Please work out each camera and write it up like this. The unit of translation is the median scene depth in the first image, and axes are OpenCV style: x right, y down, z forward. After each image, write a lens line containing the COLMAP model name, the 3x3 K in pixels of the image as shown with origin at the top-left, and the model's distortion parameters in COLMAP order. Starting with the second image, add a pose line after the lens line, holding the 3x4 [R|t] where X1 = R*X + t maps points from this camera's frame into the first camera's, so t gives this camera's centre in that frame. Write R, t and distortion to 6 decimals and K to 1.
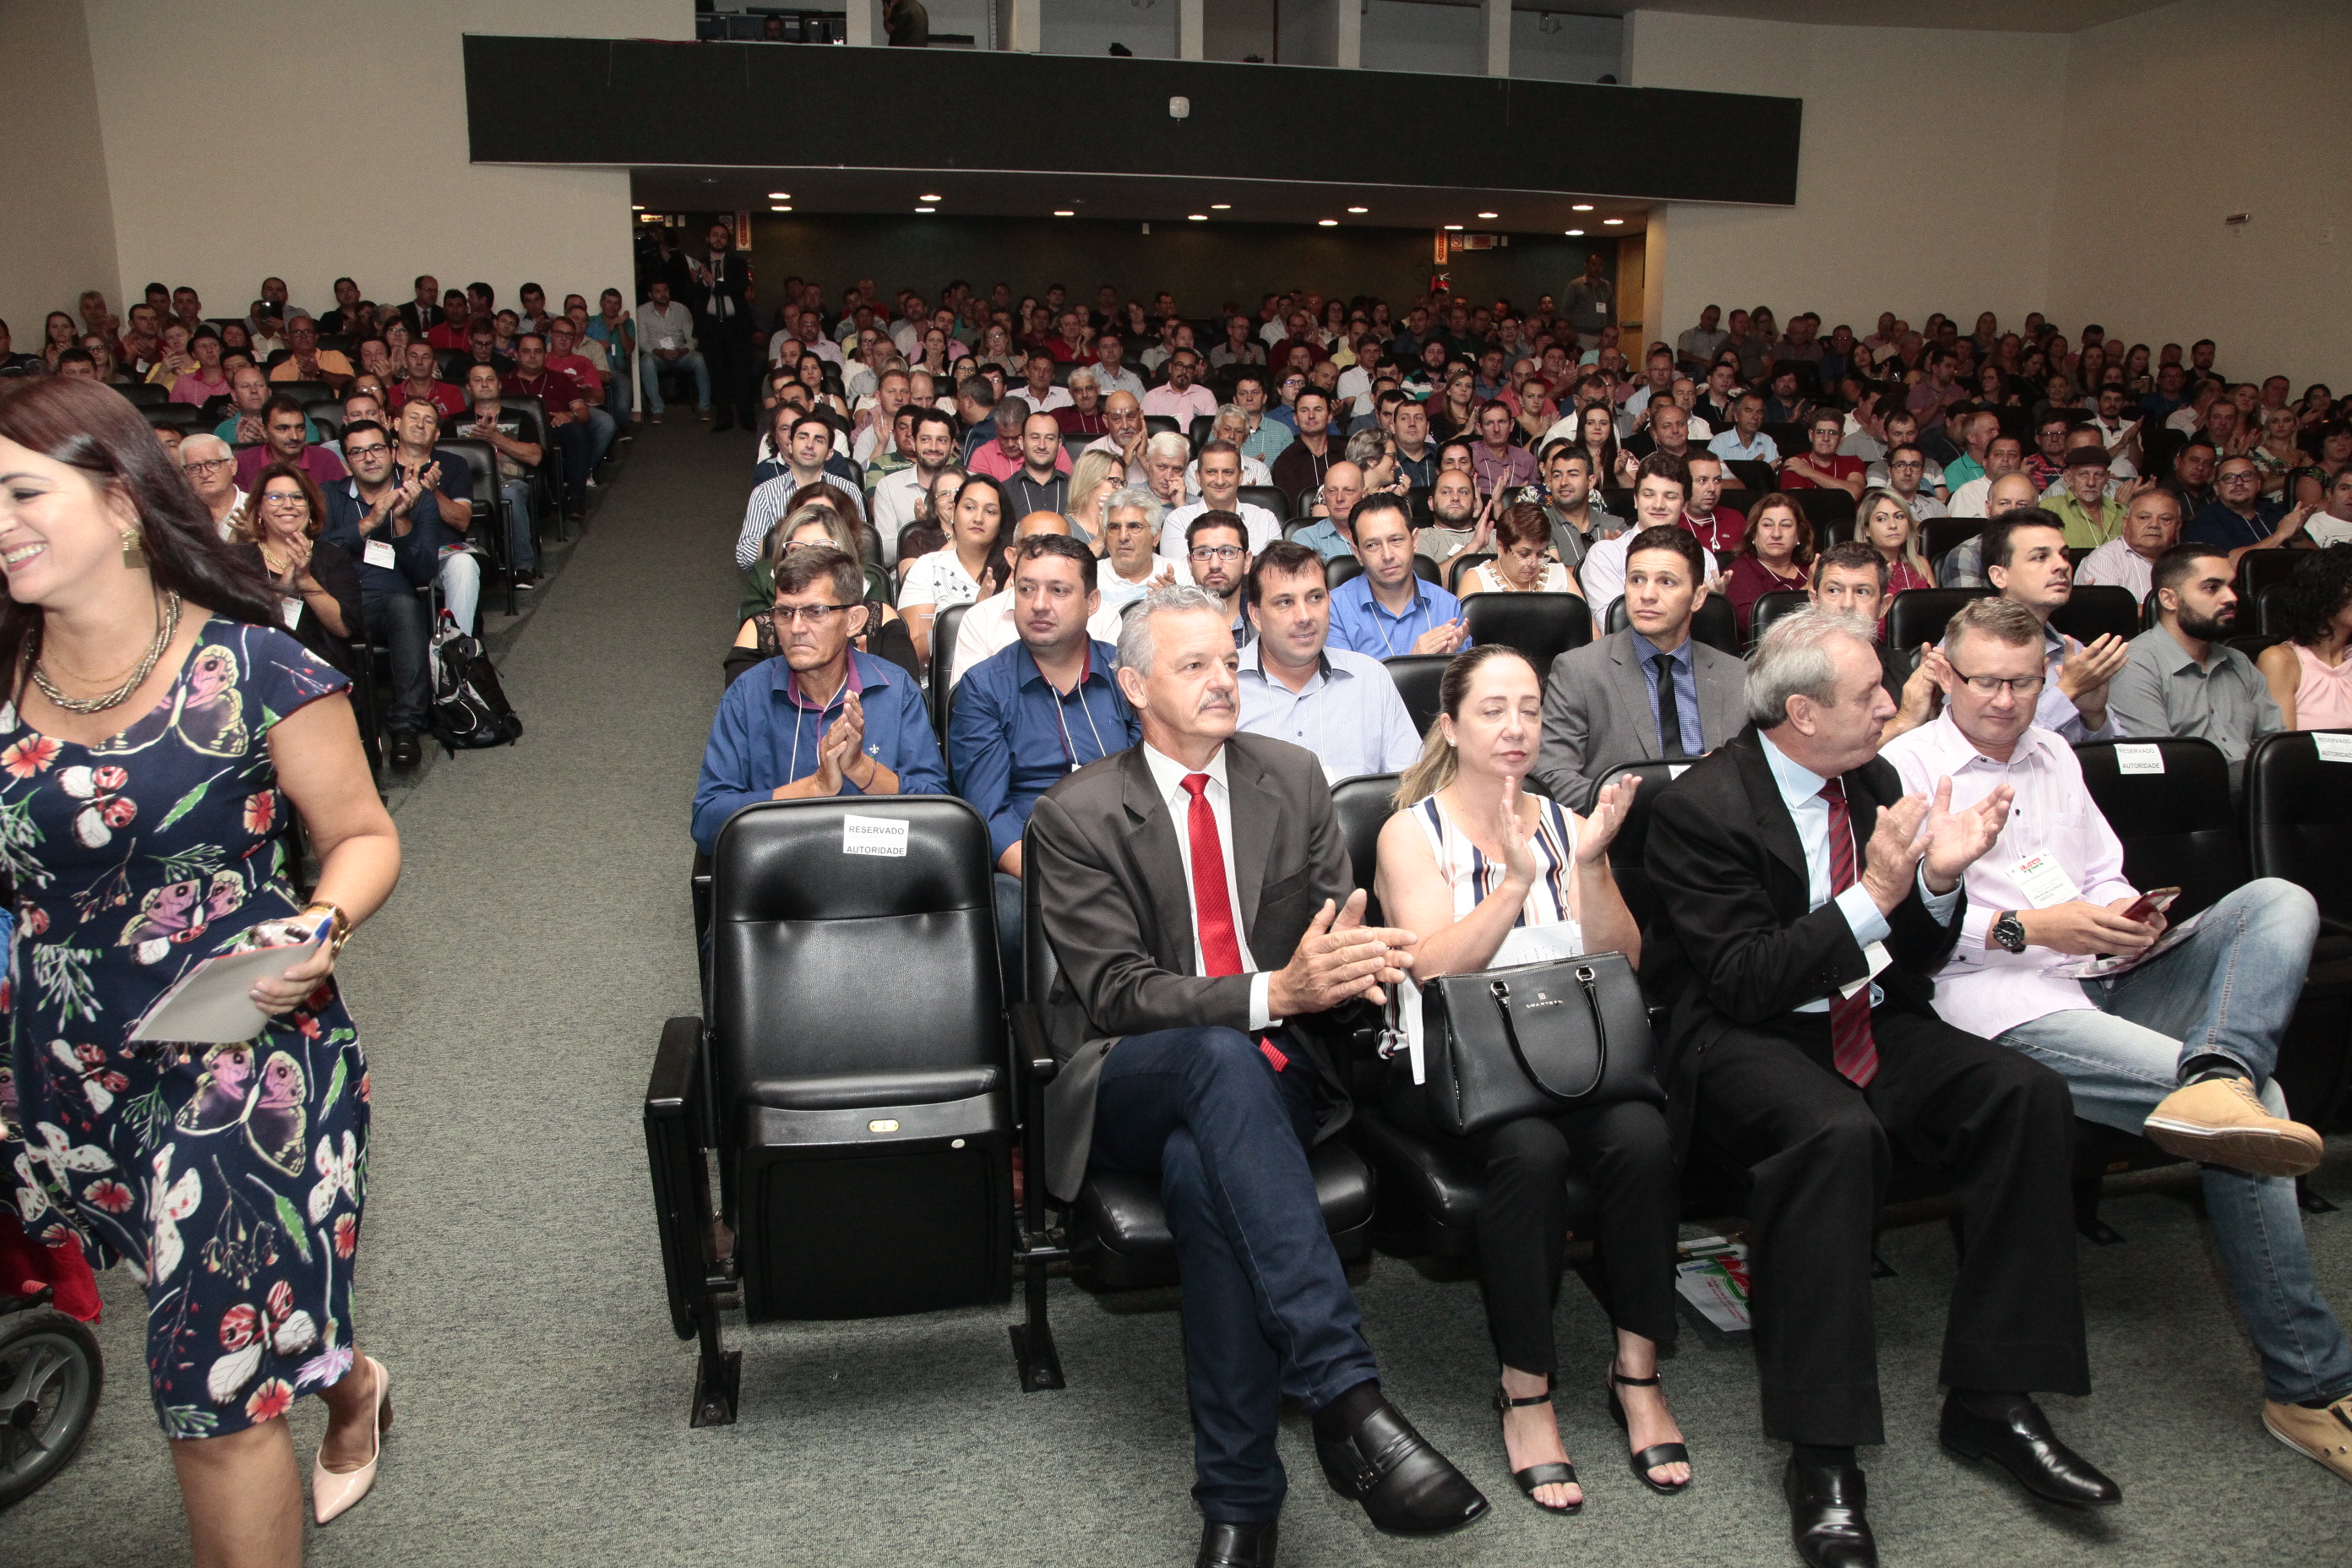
lens RADIAL K [[1658.4, 0, 1179.2], [0, 1658.4, 793.6], [0, 0, 1]] dist [-0.112816, 0.072282]
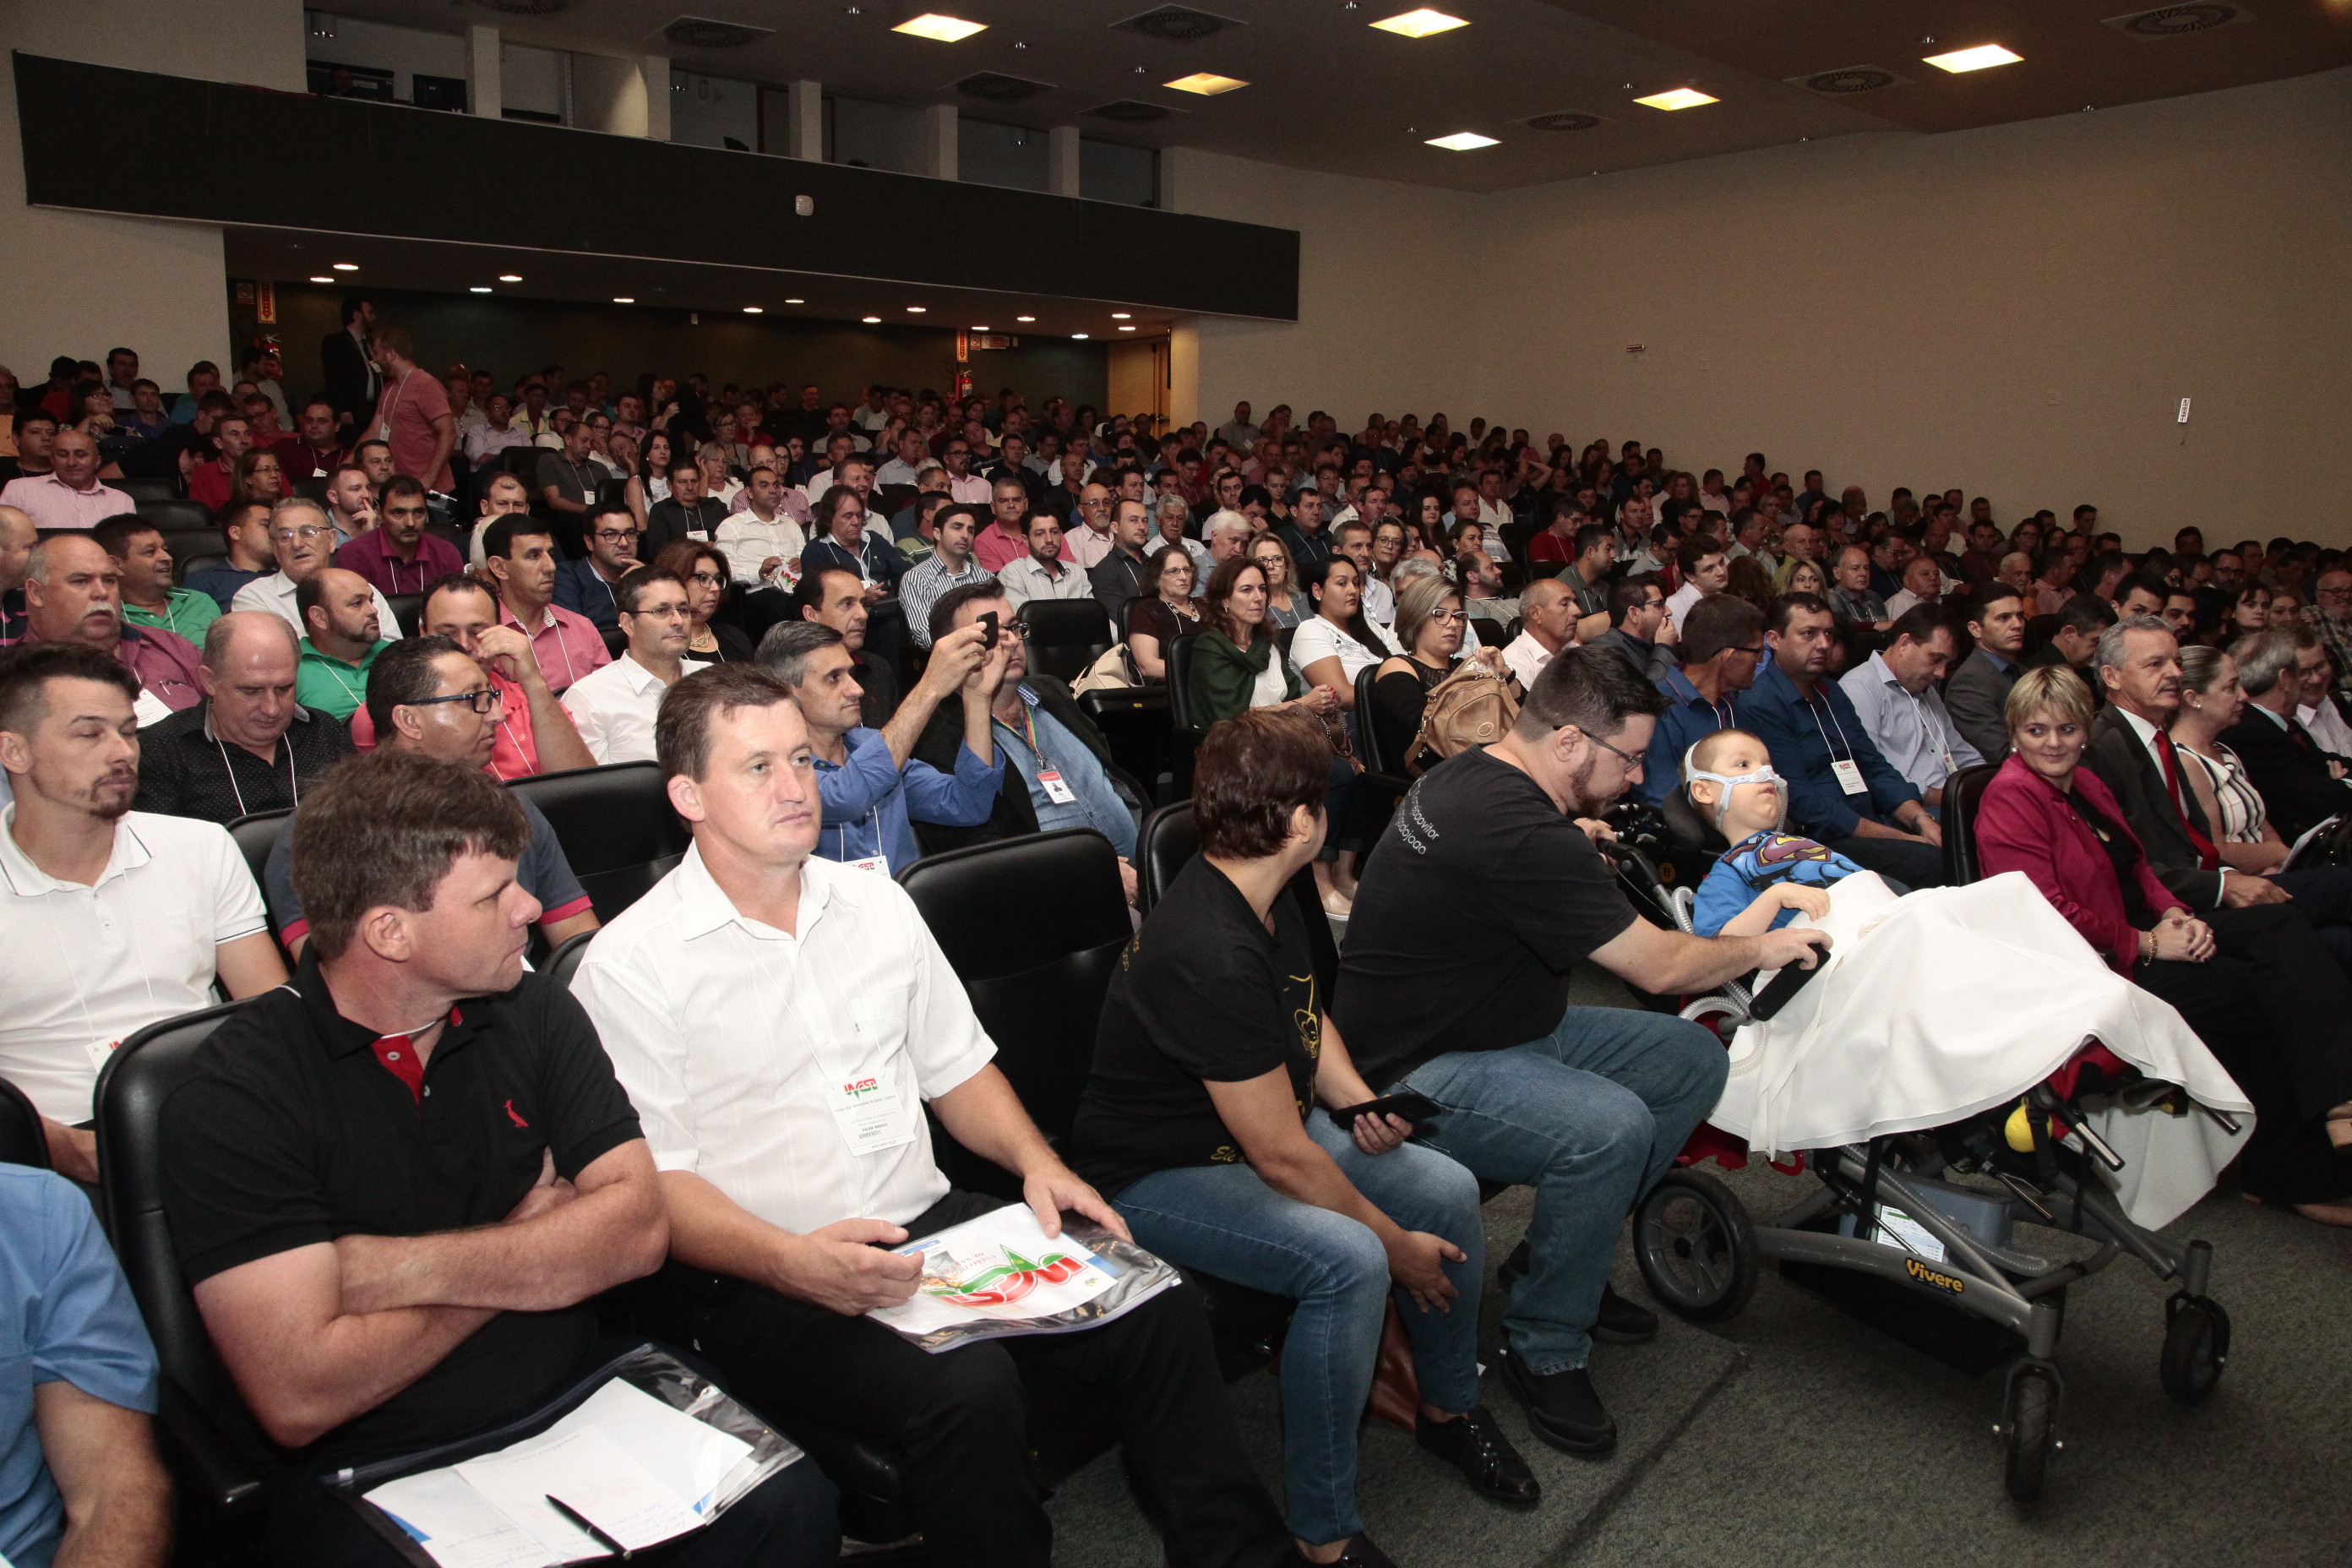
lens RADIAL K [[1658.4, 0, 1179.2], [0, 1658.4, 793.6], [0, 0, 1]] dist [-0.112816, 0.072282]
pose [[0.890902, -0.075175, 0.447931, -0.457973], [0.098092, 0.994779, -0.028147, -0.003401], [-0.443477, 0.069015, 0.893625, 0.012630]]
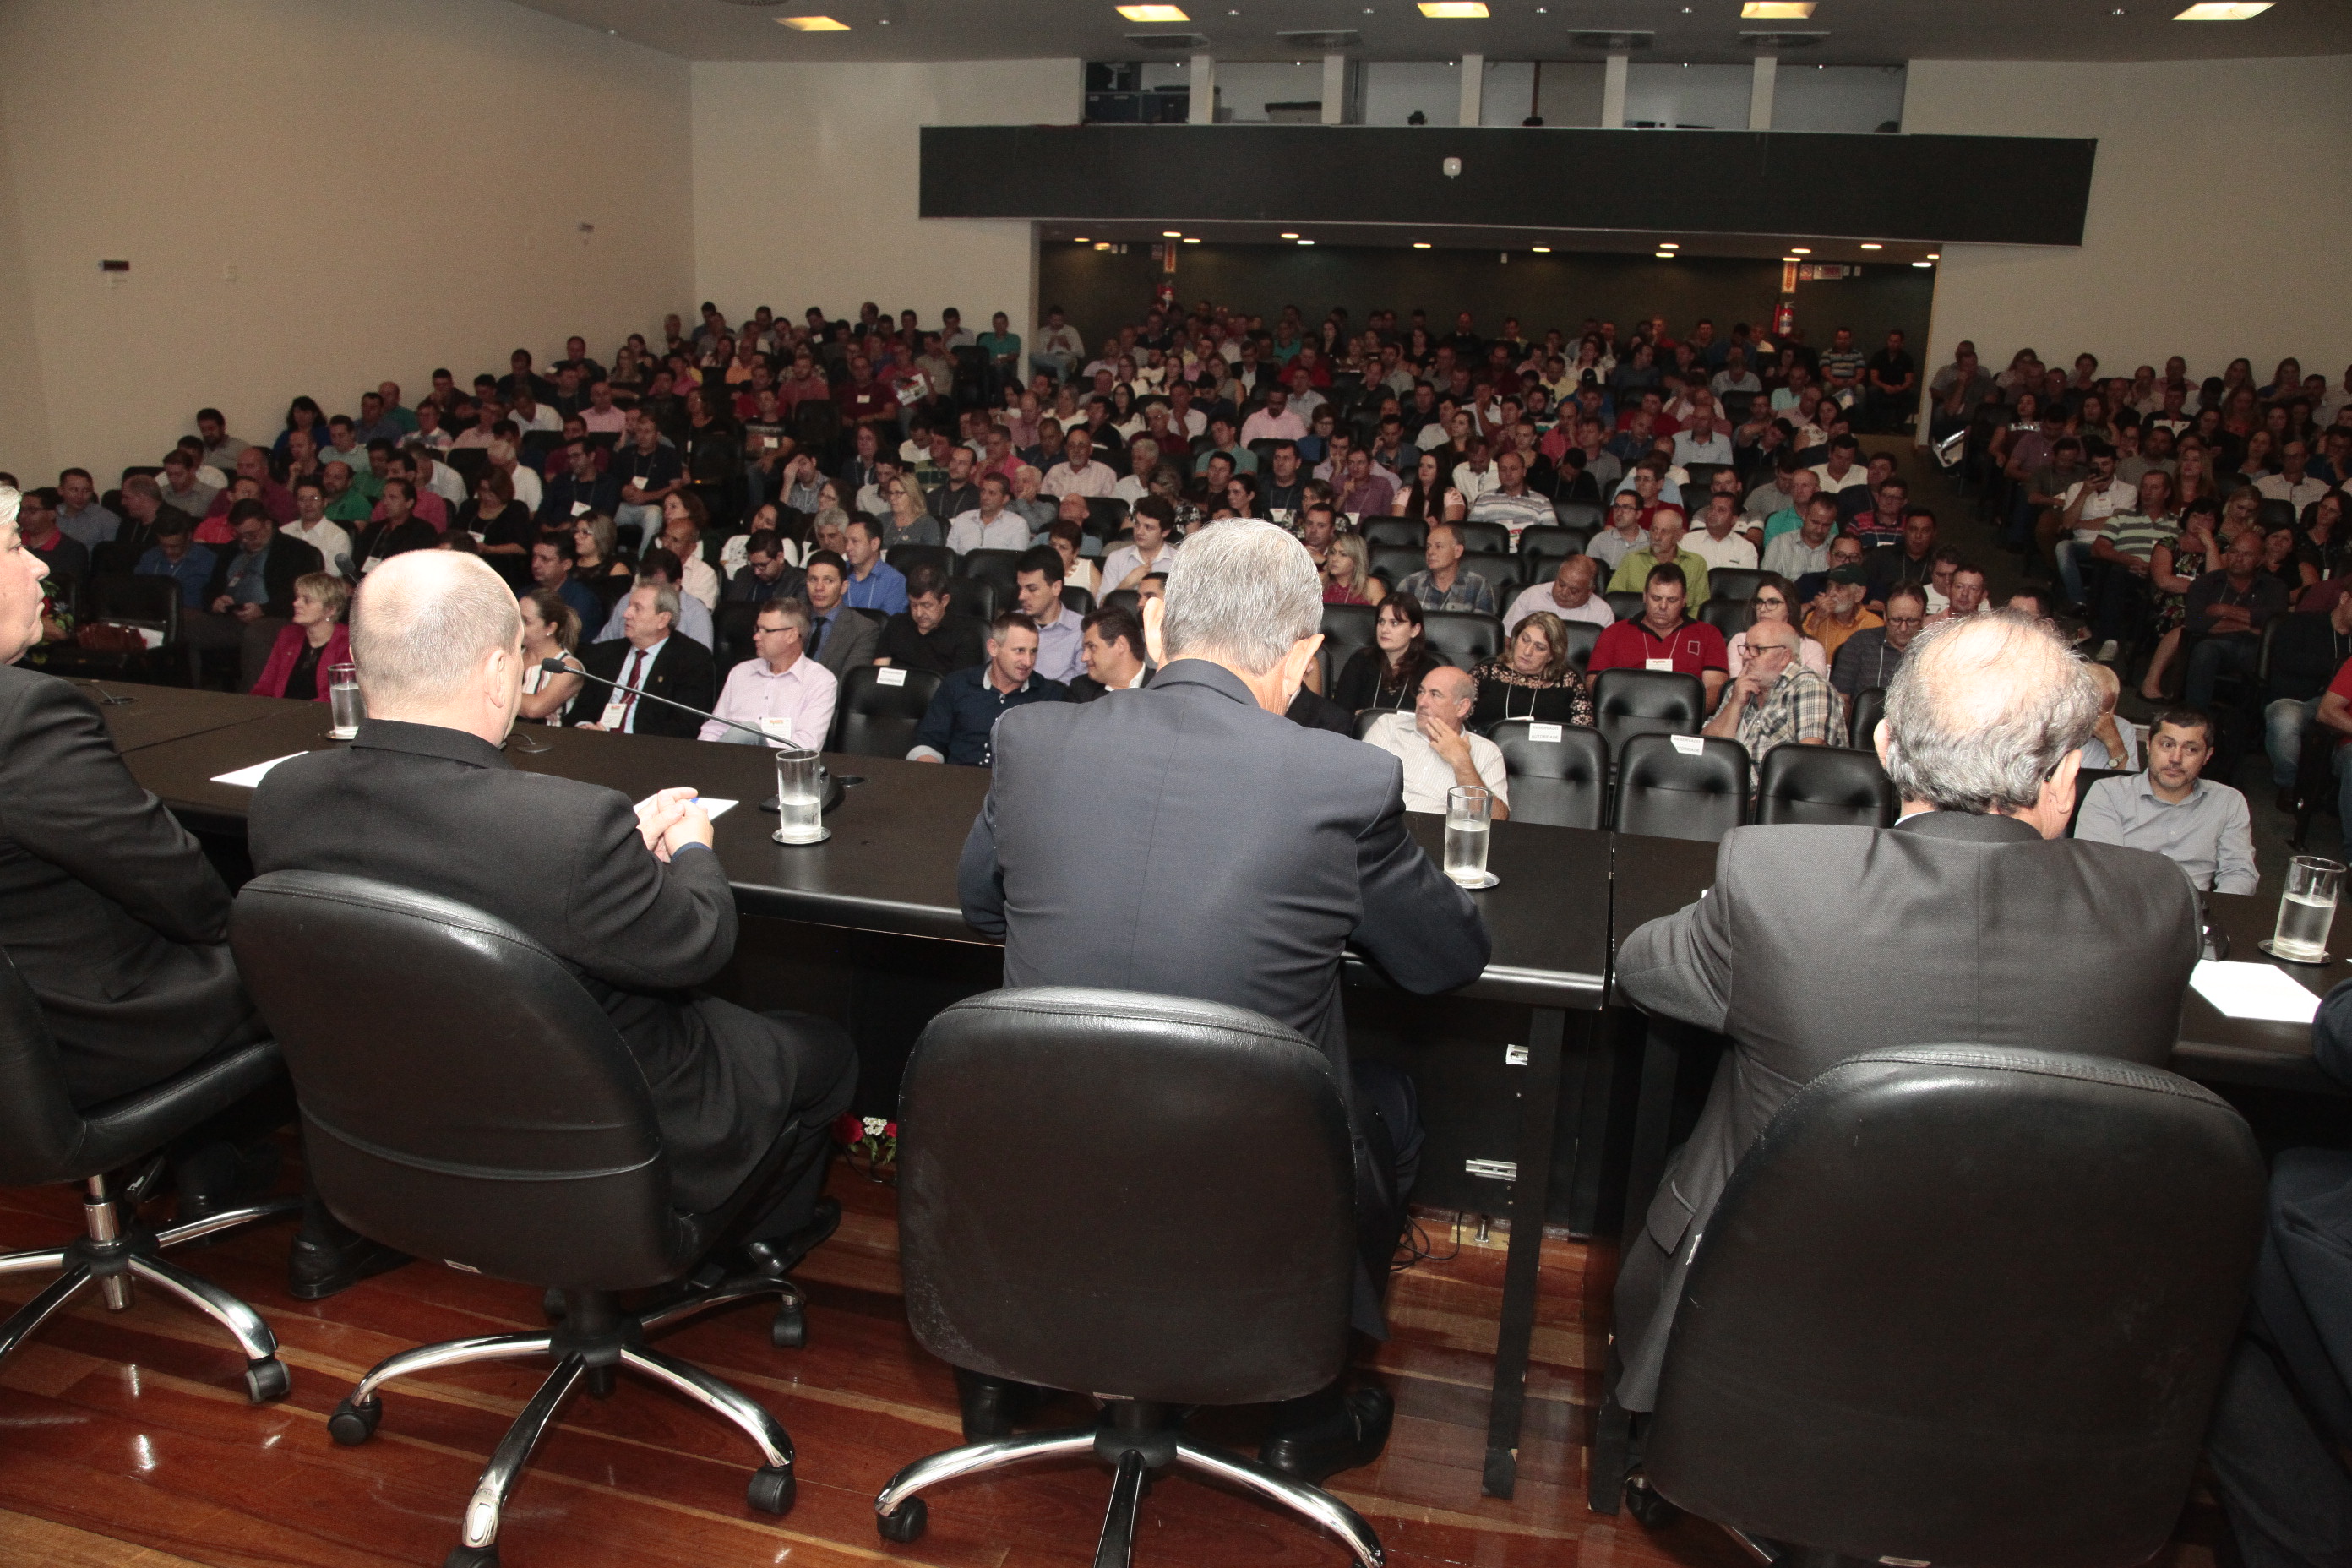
lens RADIAL K [[1658.4, 0, 1179.2], [0, 1658.4, 793.6], [0, 0, 1]] dist [-0.112816, 0.072282]
pose [[0.891655, 0.141236, -0.430121, 0.657598], [-0.131665, 0.989924, 0.052108, -0.011312], [0.433147, 0.010170, 0.901266, -0.244334]]
